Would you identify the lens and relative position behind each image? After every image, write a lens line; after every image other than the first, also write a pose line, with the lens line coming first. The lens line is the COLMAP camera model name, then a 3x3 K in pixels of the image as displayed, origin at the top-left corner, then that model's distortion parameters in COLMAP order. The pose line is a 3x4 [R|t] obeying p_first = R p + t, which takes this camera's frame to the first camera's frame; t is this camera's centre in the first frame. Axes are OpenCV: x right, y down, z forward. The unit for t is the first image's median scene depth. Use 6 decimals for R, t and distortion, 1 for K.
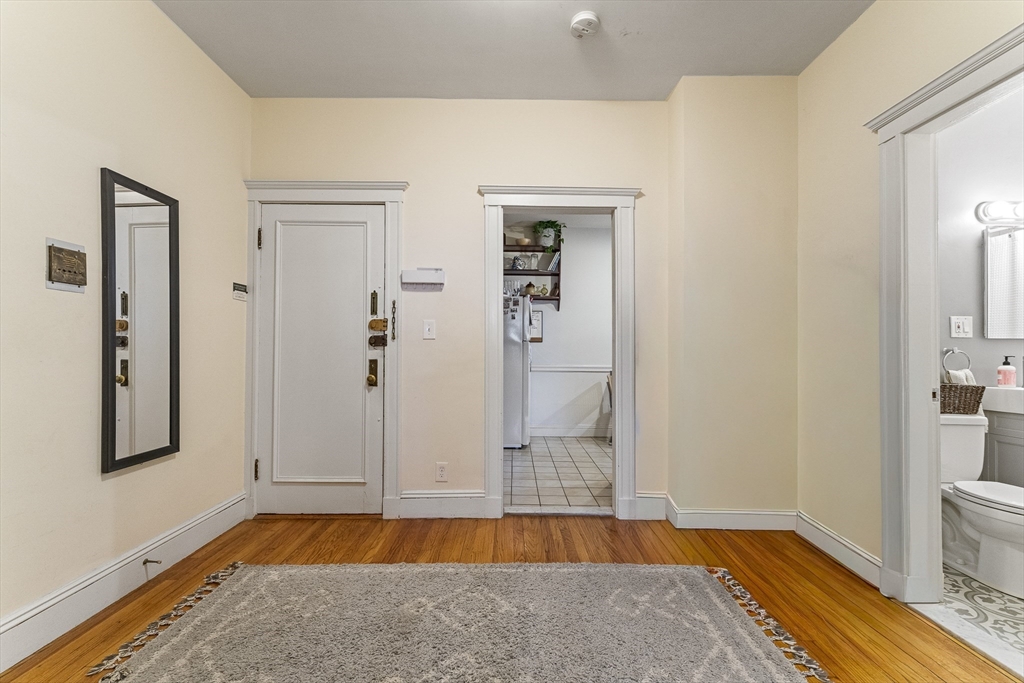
lens RADIAL K [[415.2, 0, 513.4], [0, 415.2, 345.7], [0, 0, 1]] dist [-0.001998, -0.000218]
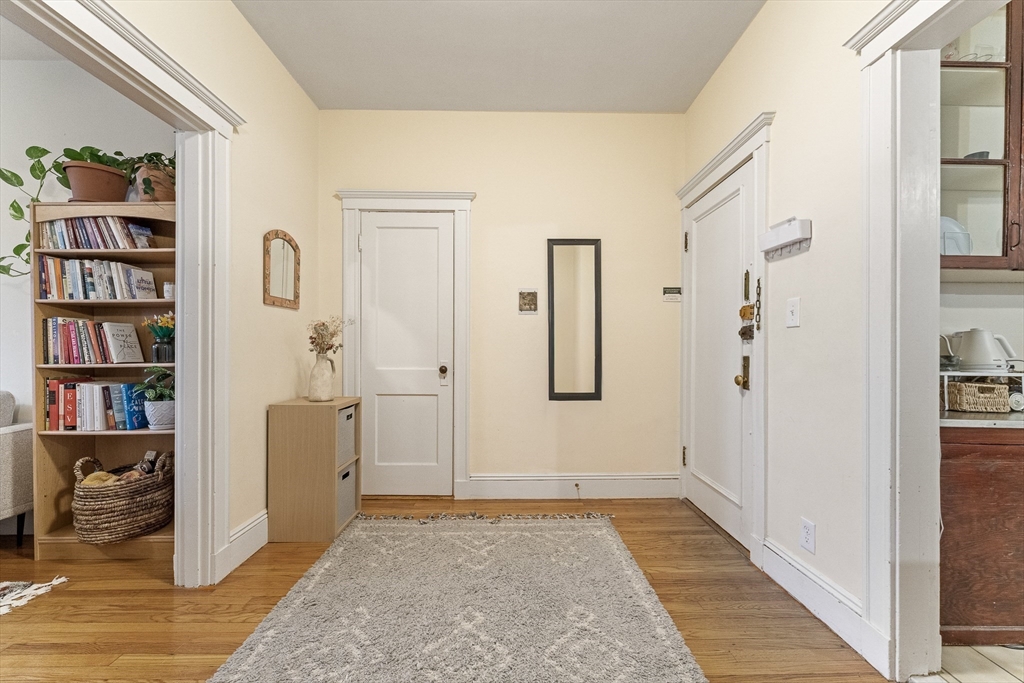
lens RADIAL K [[415.2, 0, 513.4], [0, 415.2, 345.7], [0, 0, 1]] dist [-0.001998, -0.000218]
pose [[0.005513, -0.008695, -0.999947, 0.585339], [0.016361, 0.999829, -0.008604, 0.016133], [0.999851, -0.016313, 0.005654, 0.695913]]
